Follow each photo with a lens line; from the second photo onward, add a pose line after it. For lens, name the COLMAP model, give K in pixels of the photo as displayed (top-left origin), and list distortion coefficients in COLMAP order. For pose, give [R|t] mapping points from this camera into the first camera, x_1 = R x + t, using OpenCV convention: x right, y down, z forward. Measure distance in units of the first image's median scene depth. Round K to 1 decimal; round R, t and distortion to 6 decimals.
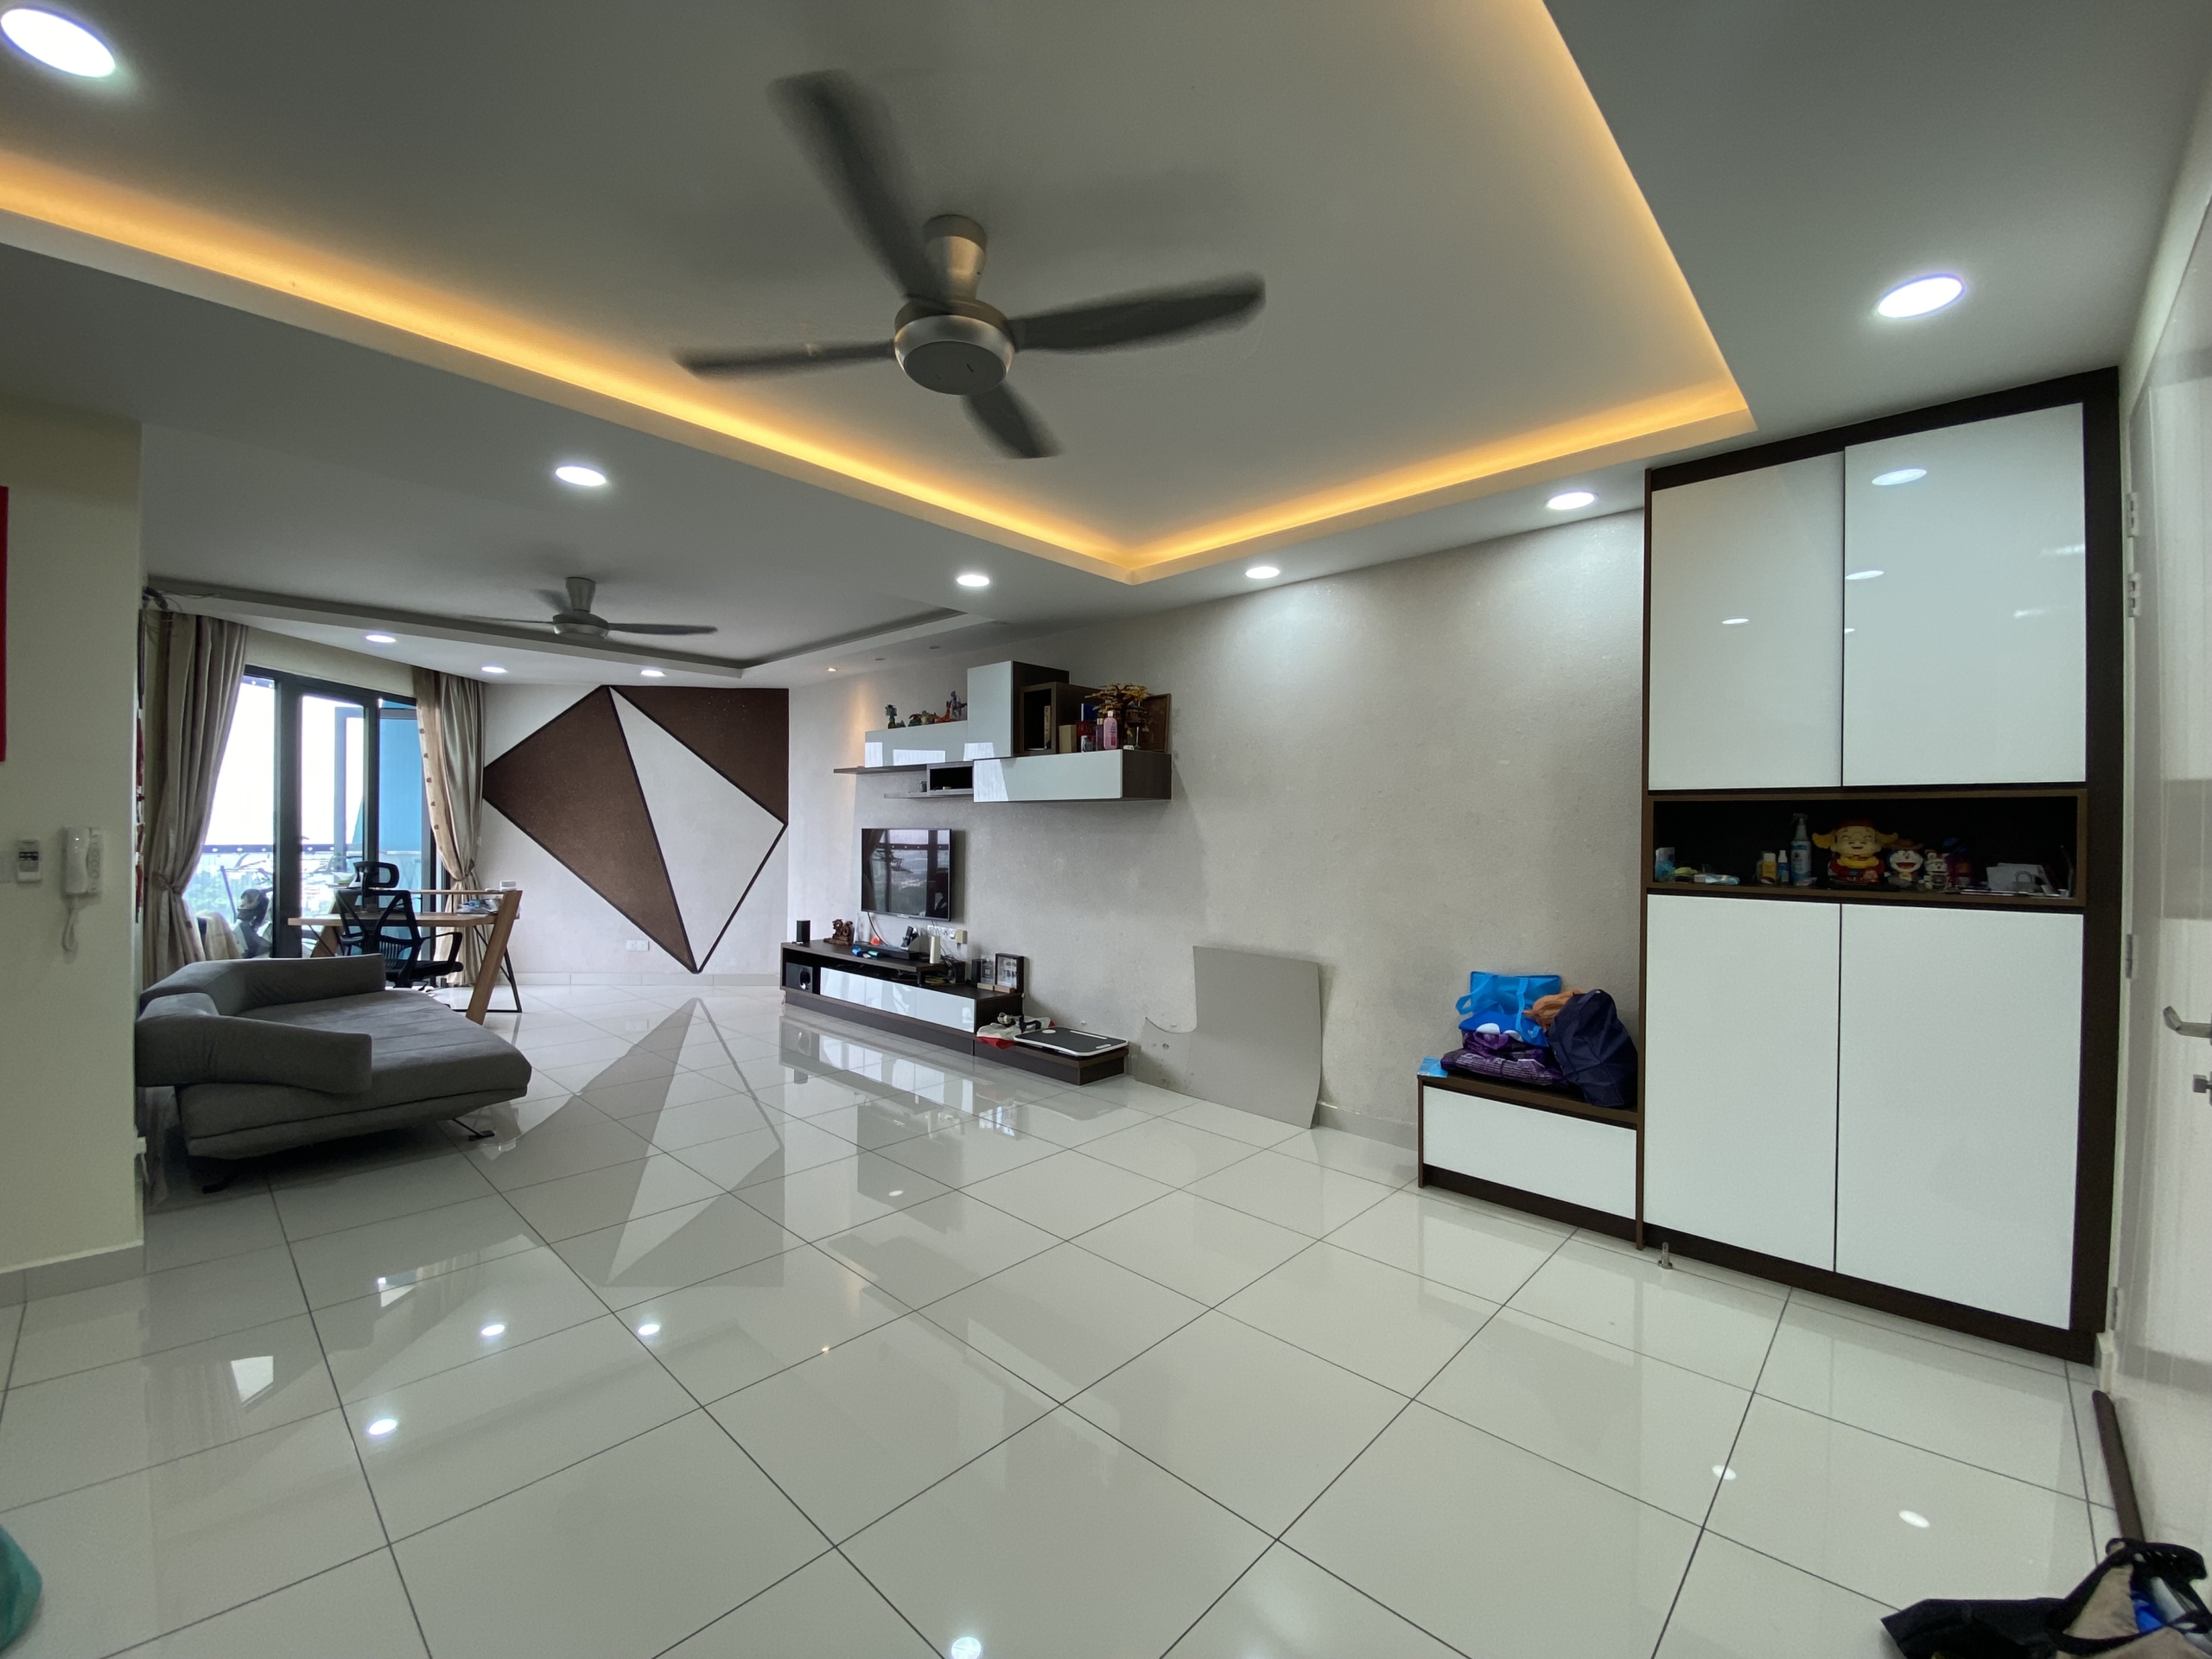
lens RADIAL K [[903.0, 0, 1106.0], [0, 903.0, 829.5], [0, 0, 1]] dist [0.000389, 0.000055]
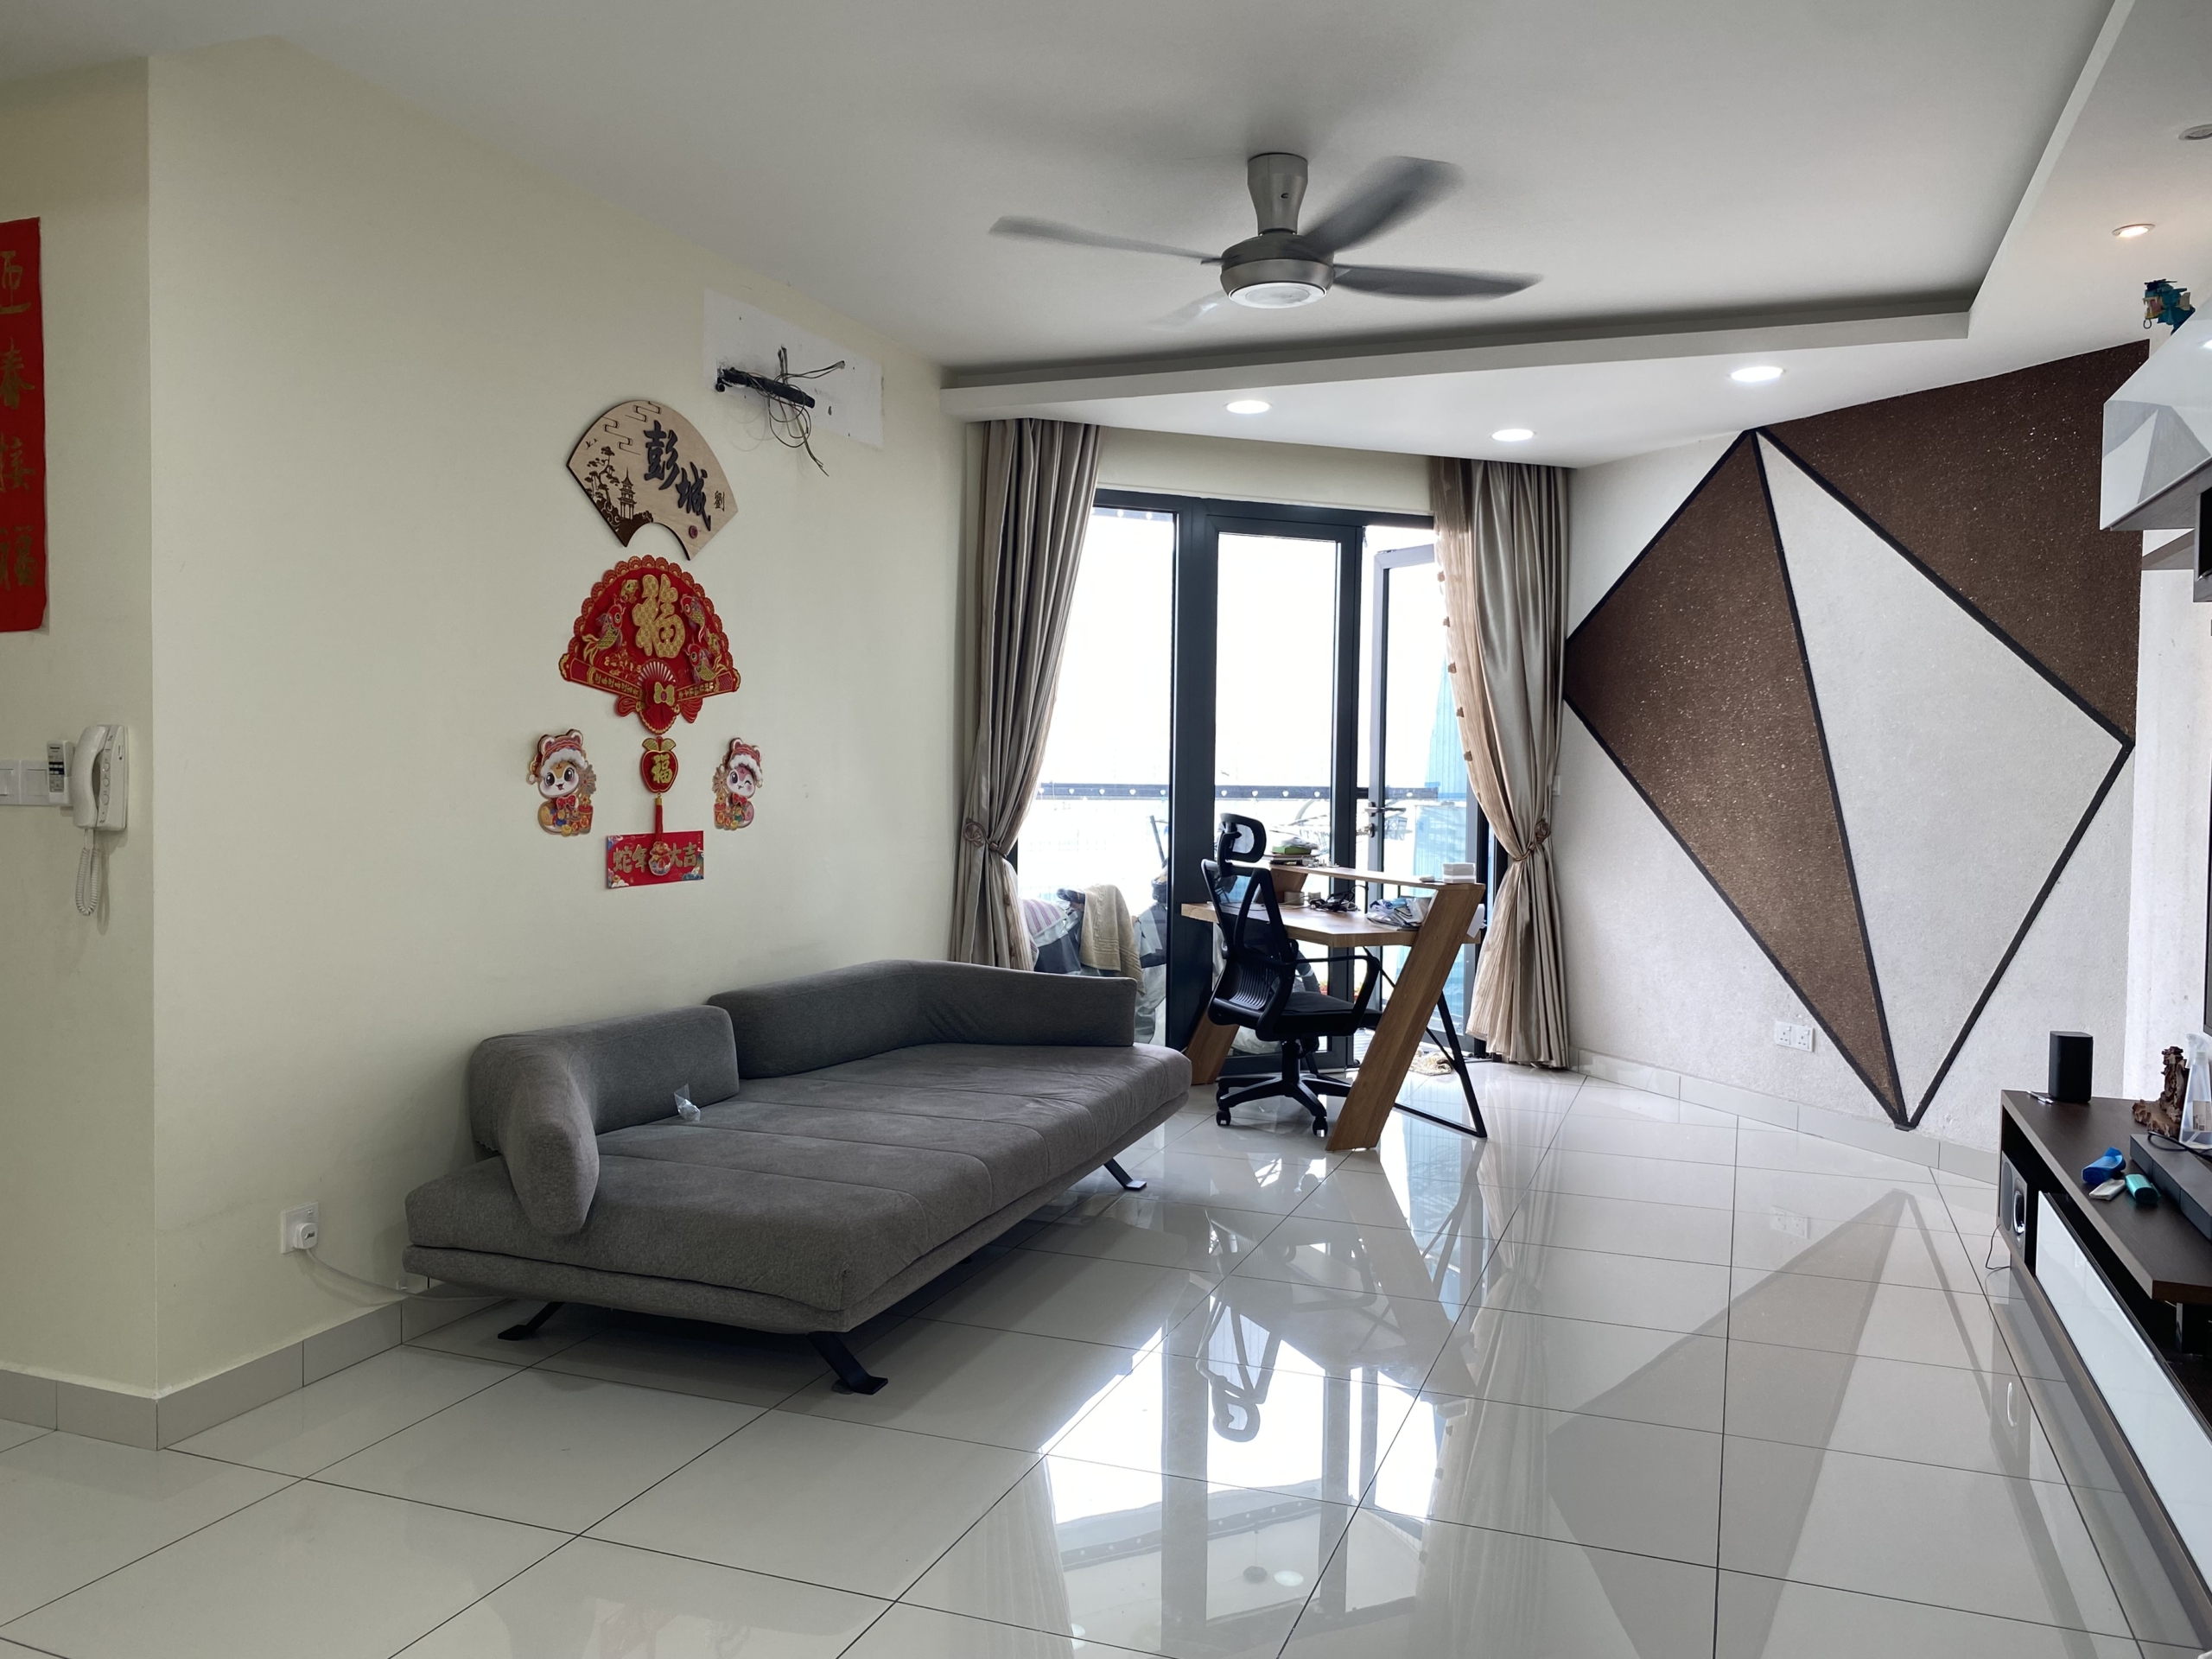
lens RADIAL K [[1687.5, 0, 1106.0], [0, 1687.5, 829.5], [0, 0, 1]] dist [0.013453, -0.000325]
pose [[0.382169, 0.035543, -0.923409, 0.110681], [-0.008122, 0.999351, 0.035105, 0.008403], [0.924057, -0.005916, 0.382210, 0.502437]]
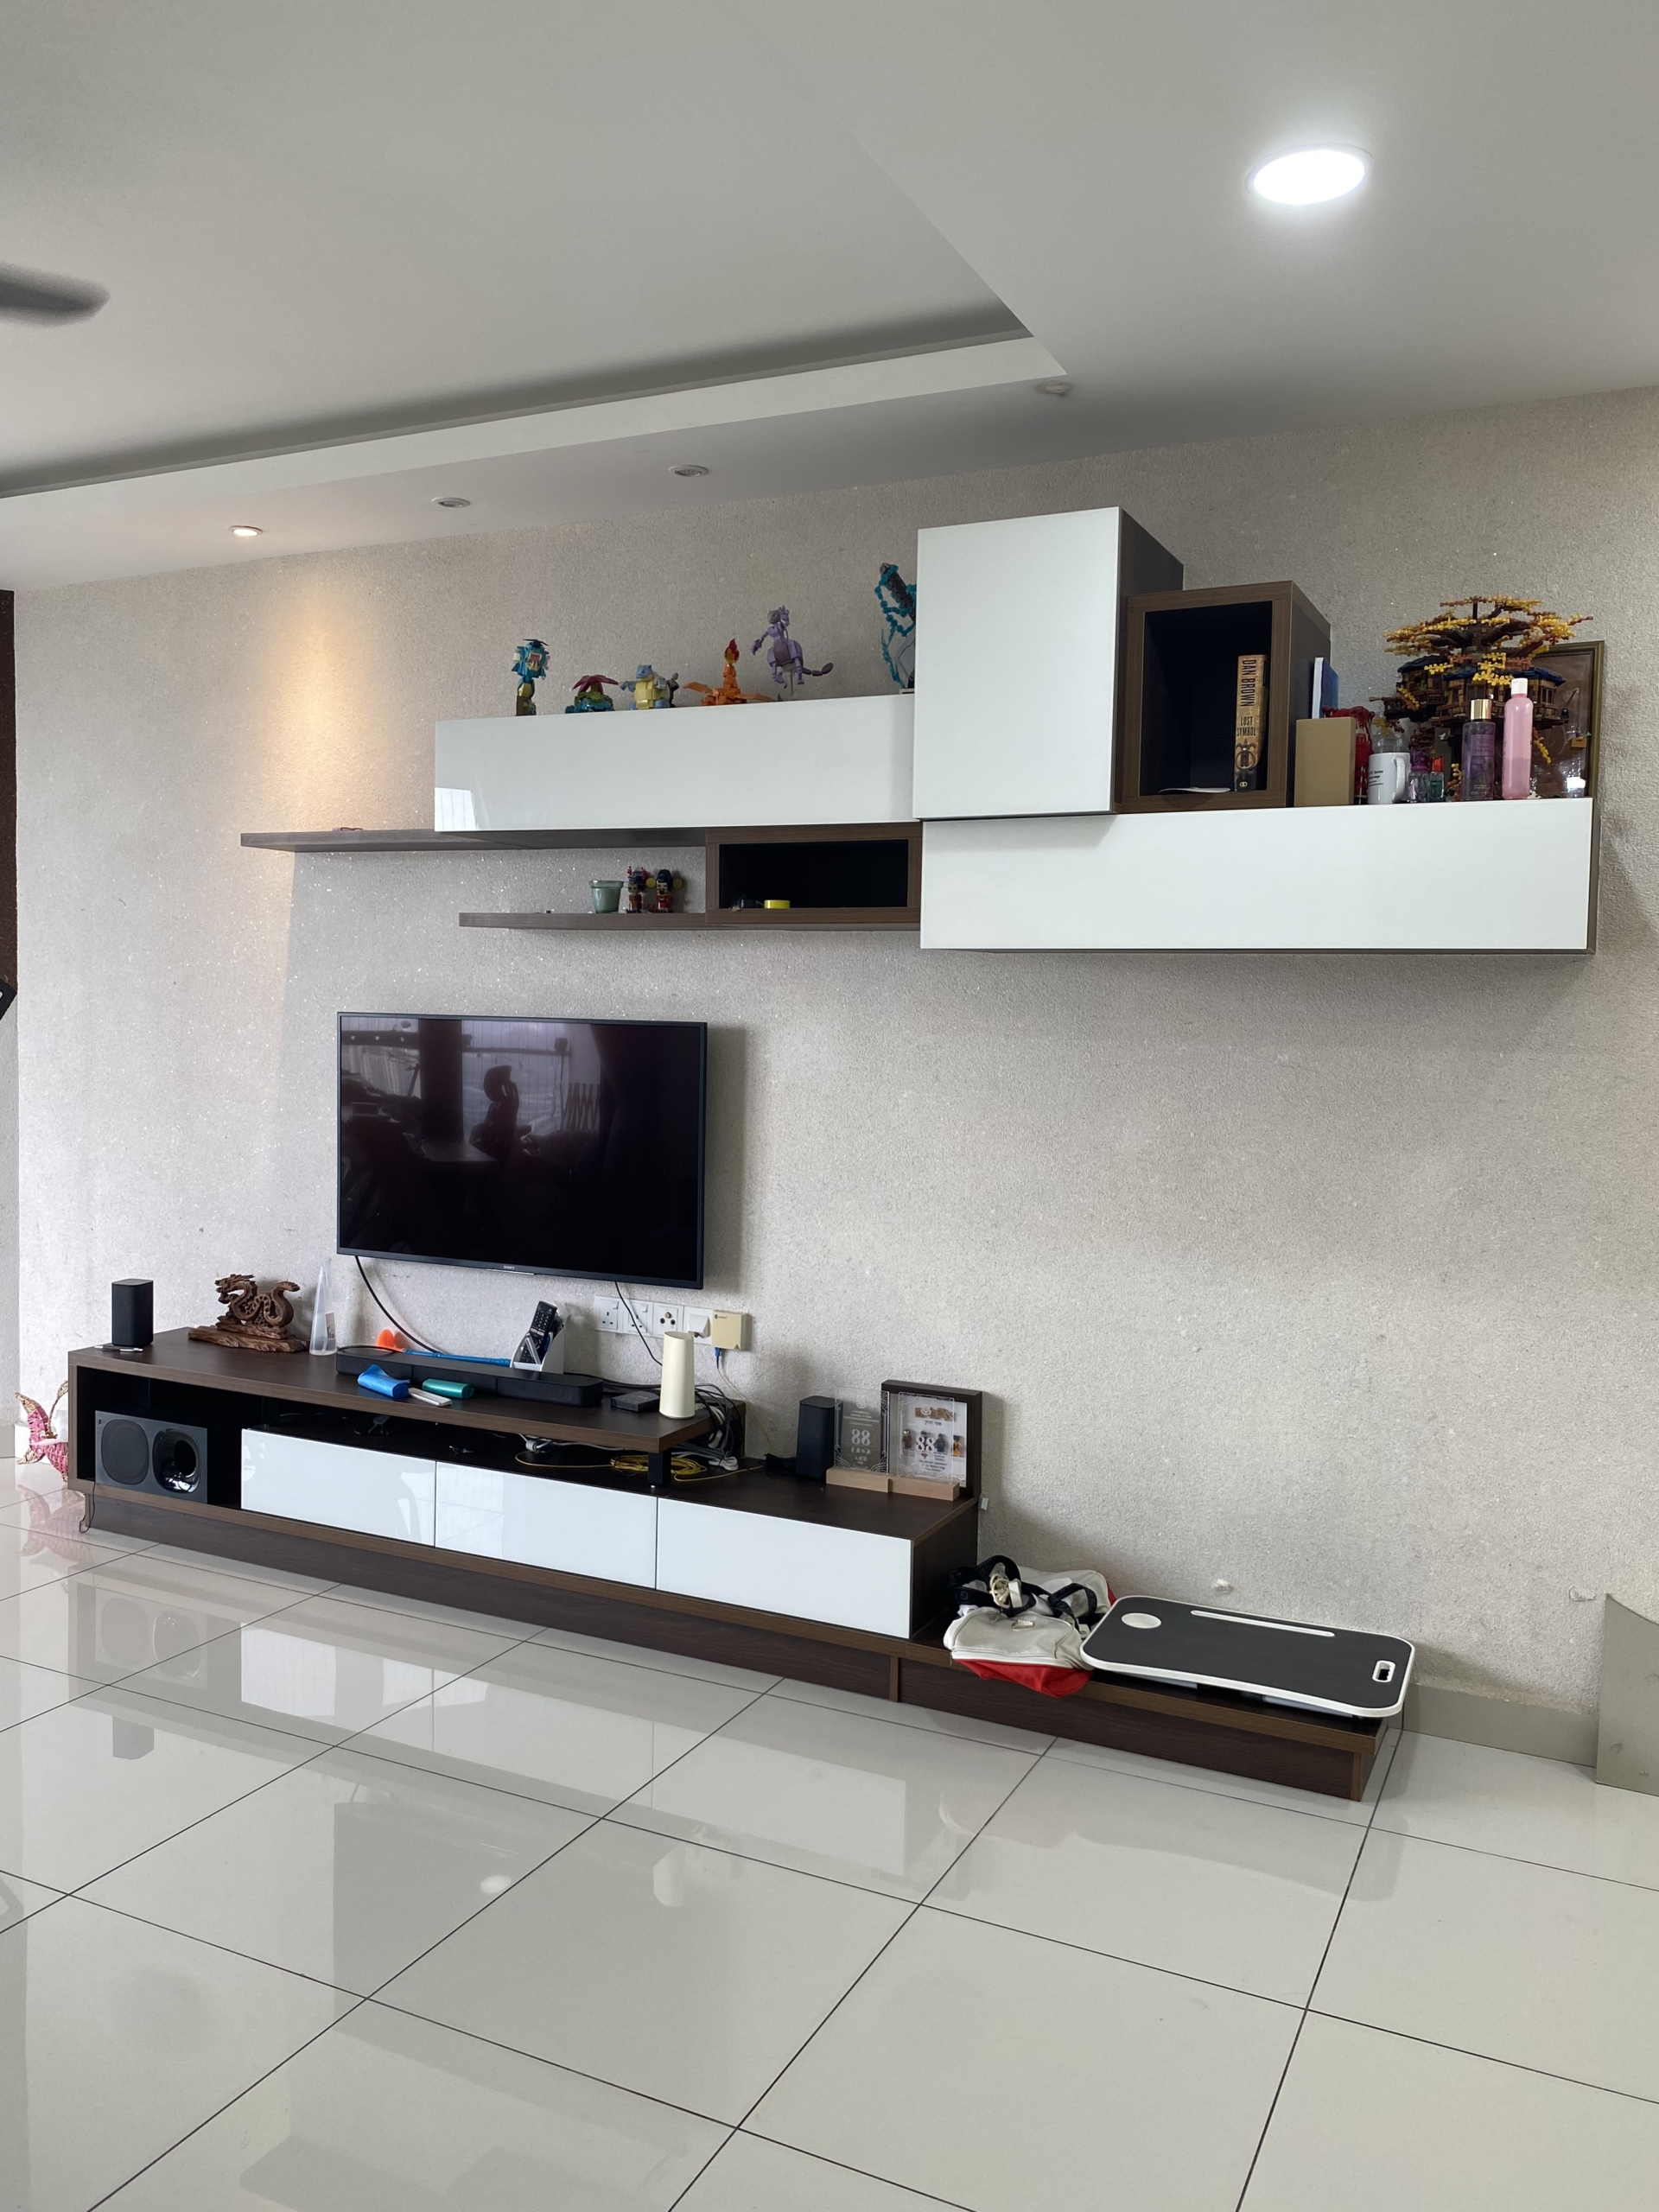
lens RADIAL K [[1687.5, 0, 829.5], [0, 1687.5, 1106.0], [0, 0, 1]] dist [0.013453, -0.000325]
pose [[0.952950, -0.007791, 0.303027, -0.313389], [-0.012454, 0.997819, 0.064820, -0.010734], [-0.302871, -0.065544, 0.950775, 0.365226]]
